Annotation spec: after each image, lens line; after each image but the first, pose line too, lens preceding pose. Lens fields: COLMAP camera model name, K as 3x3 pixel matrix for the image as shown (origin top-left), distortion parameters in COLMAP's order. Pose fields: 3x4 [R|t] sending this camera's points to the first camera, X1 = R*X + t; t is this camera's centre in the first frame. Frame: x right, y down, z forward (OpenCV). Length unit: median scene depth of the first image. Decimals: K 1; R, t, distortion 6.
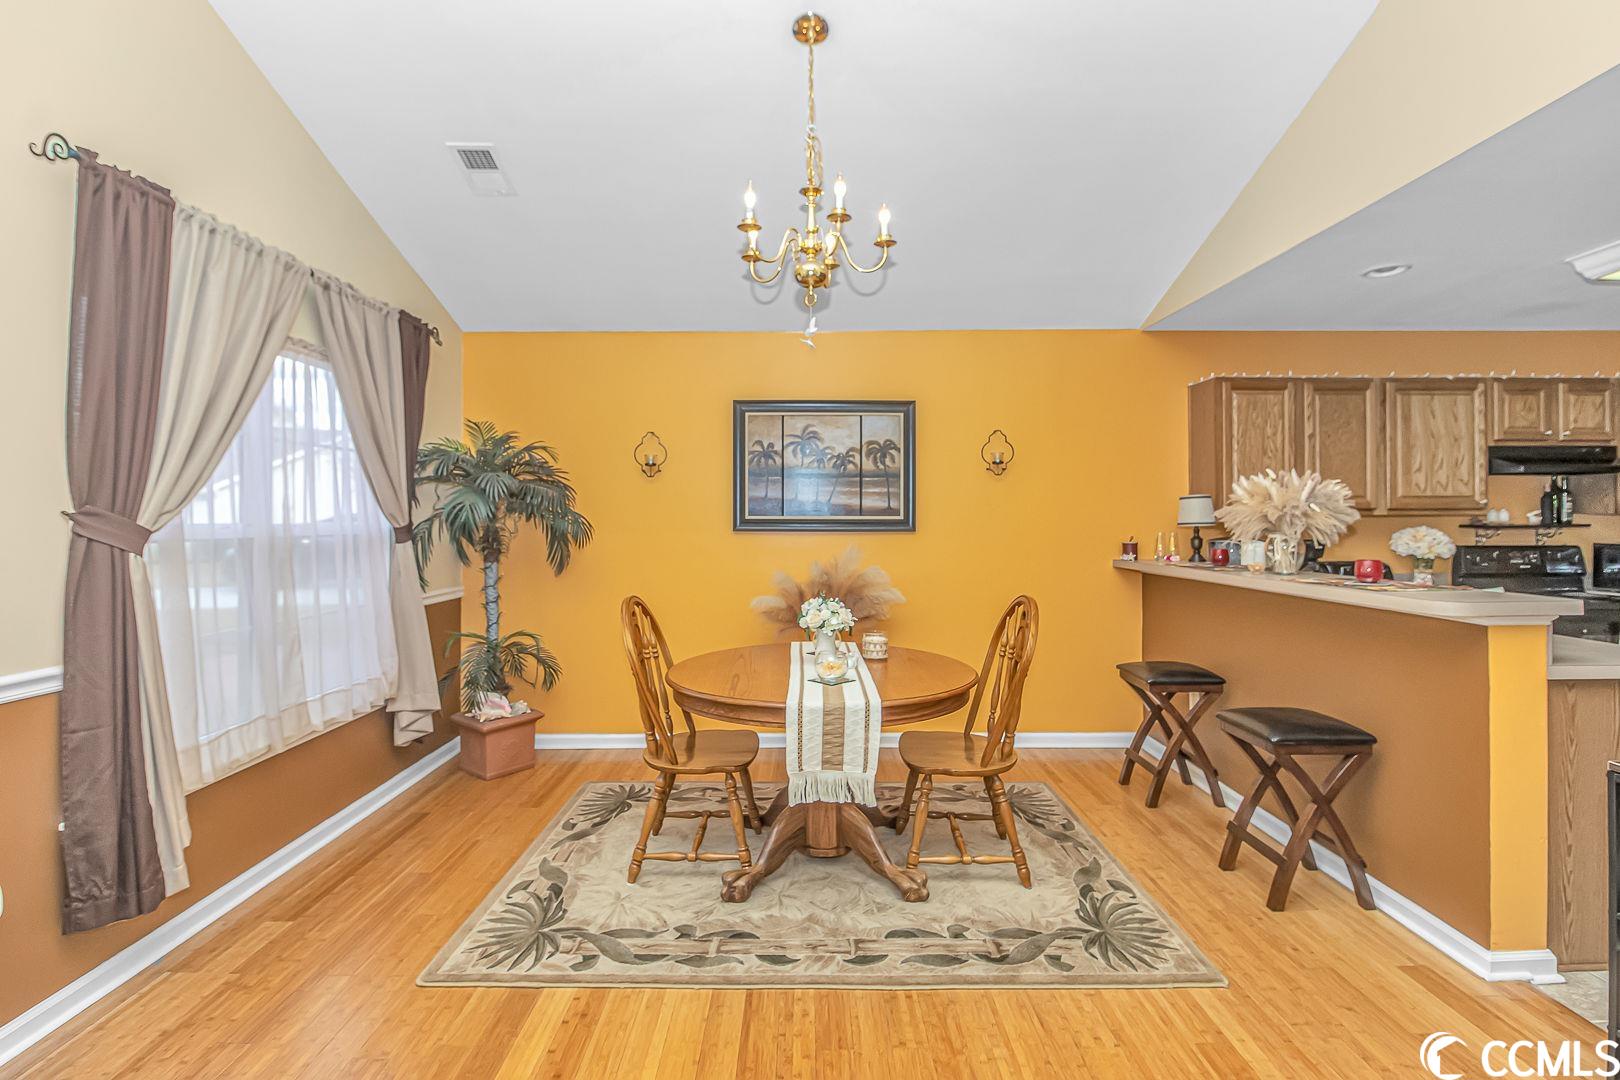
lens RADIAL K [[767.7, 0, 810.7], [0, 767.7, 529.4], [0, 0, 1]] dist [-0.000052, -0.000120]
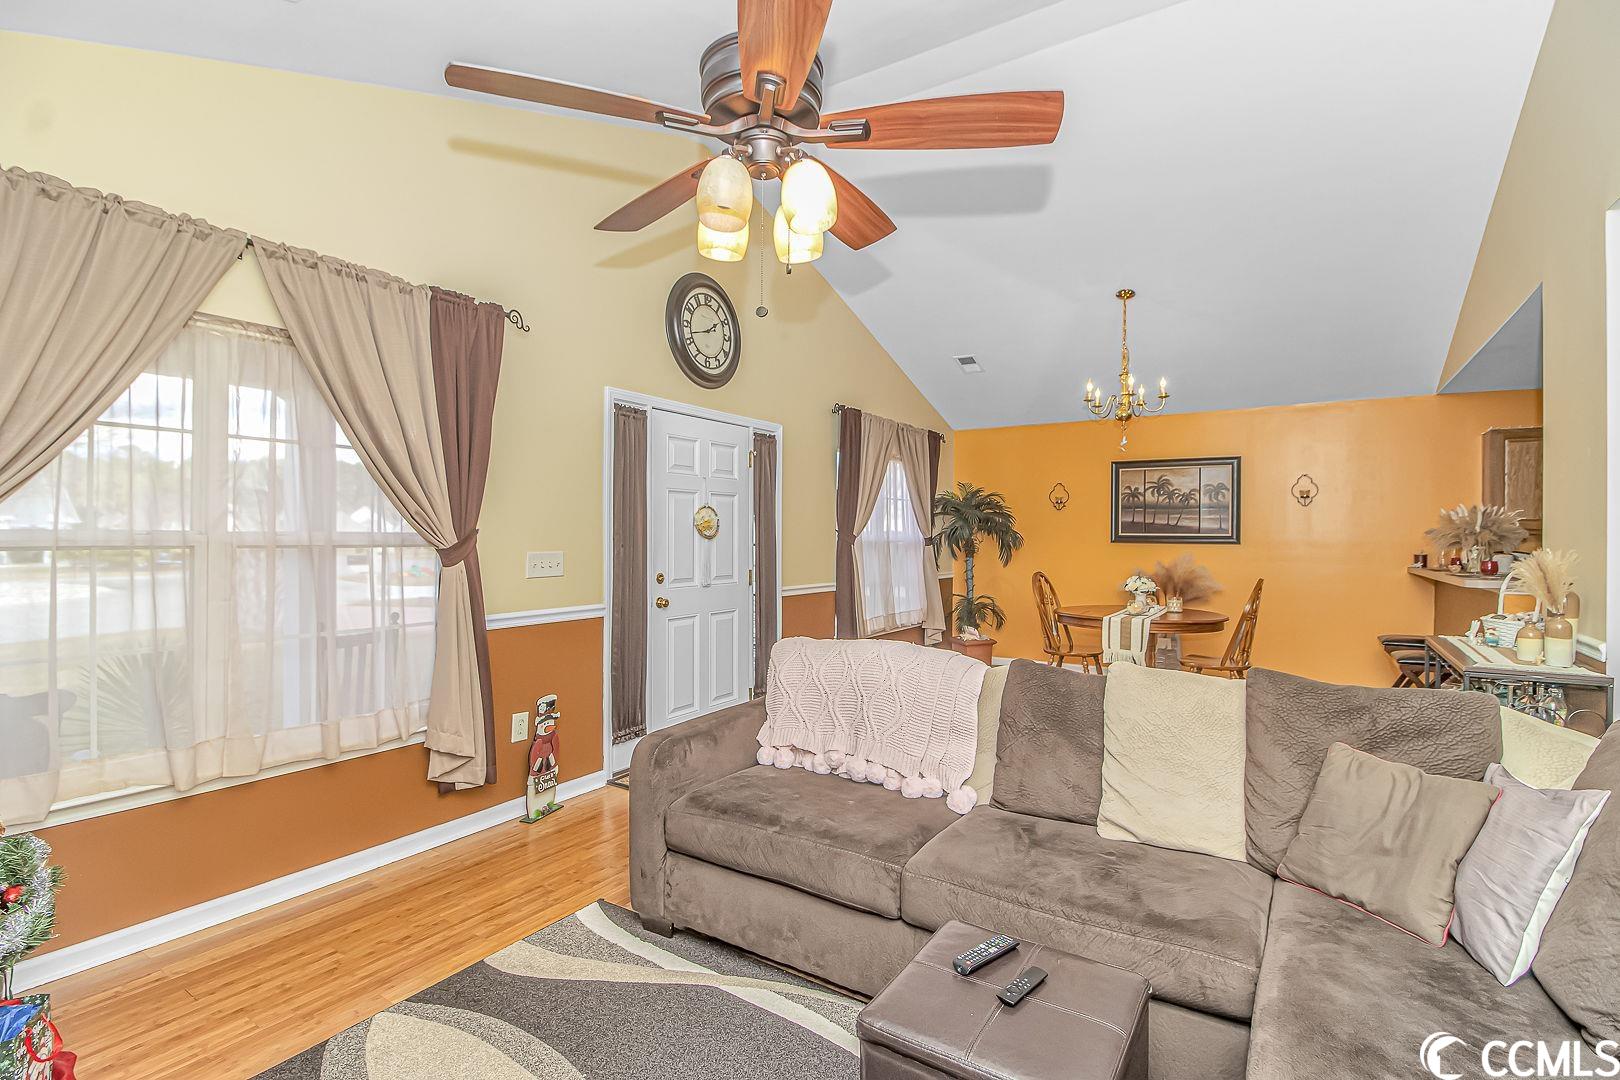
lens RADIAL K [[767.7, 0, 810.7], [0, 767.7, 529.4], [0, 0, 1]] dist [-0.000052, -0.000120]
pose [[0.839078, 0.001534, -0.544010, 0.273501], [-0.015600, 0.999653, -0.021243, 0.020388], [0.543788, 0.026311, 0.838810, -0.773461]]
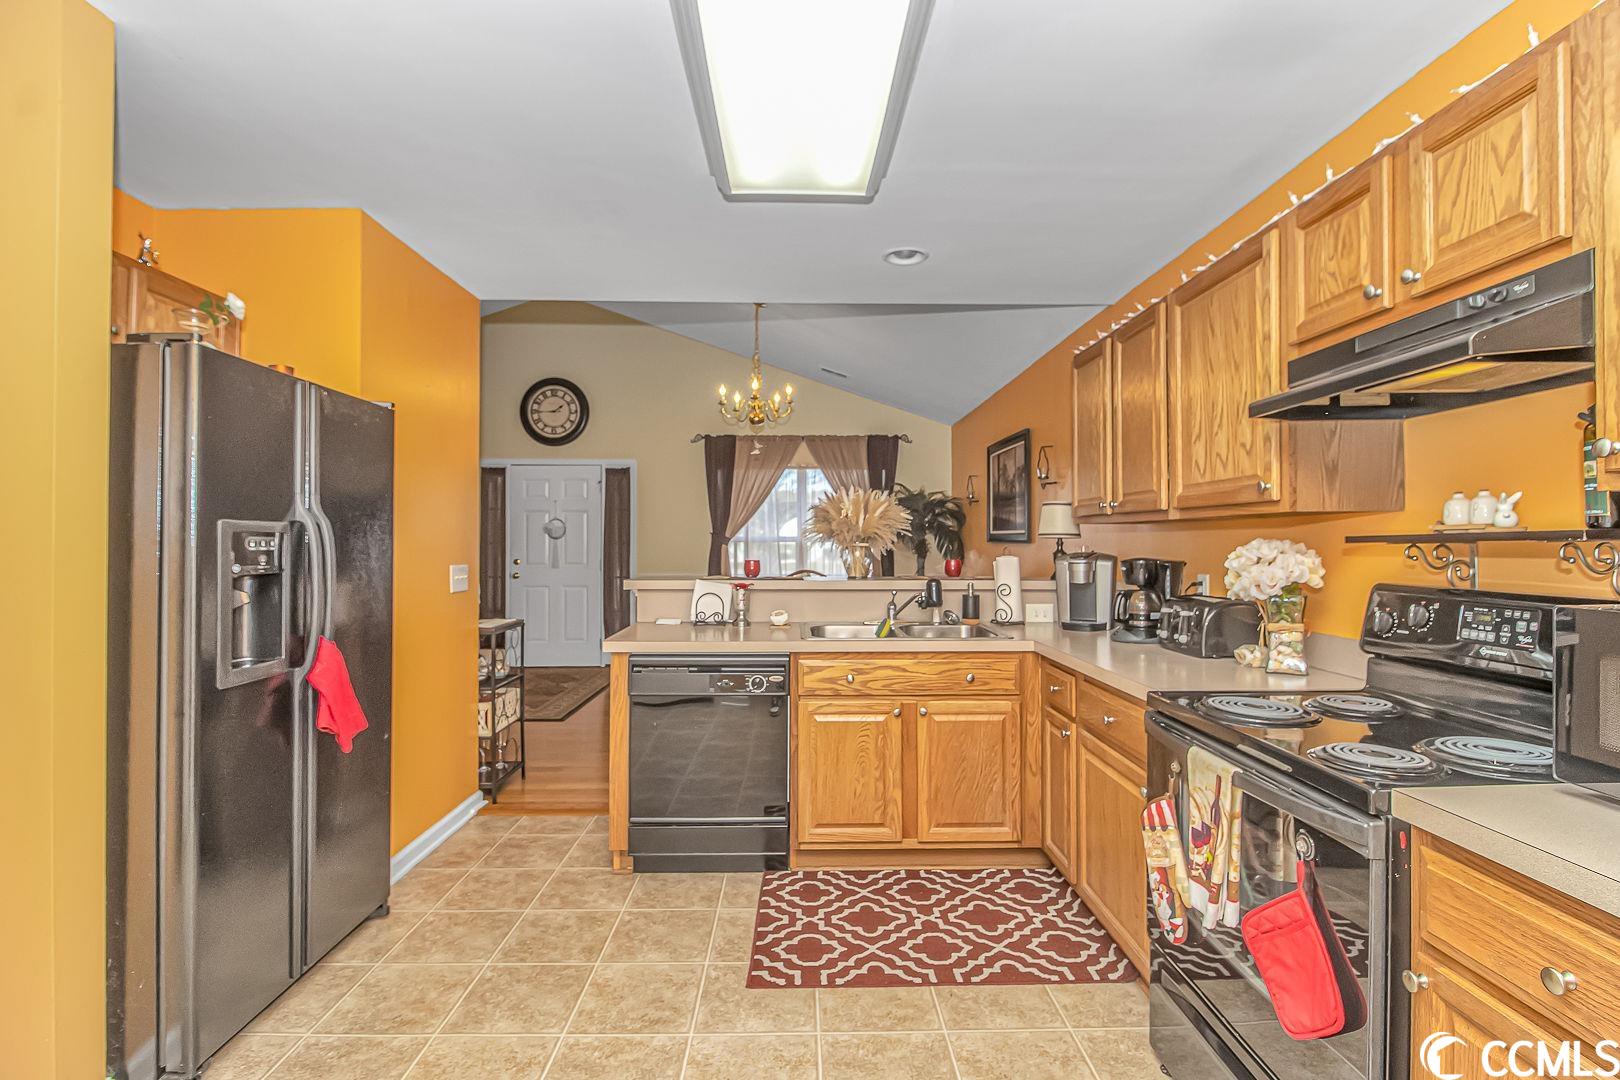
lens RADIAL K [[767.7, 0, 810.7], [0, 767.7, 529.4], [0, 0, 1]] dist [-0.000052, -0.000120]
pose [[0.013467, -0.011492, -0.999843, 1.409648], [-0.011576, 0.999865, -0.011648, -0.000491], [0.999842, 0.011731, 0.013332, 0.743011]]
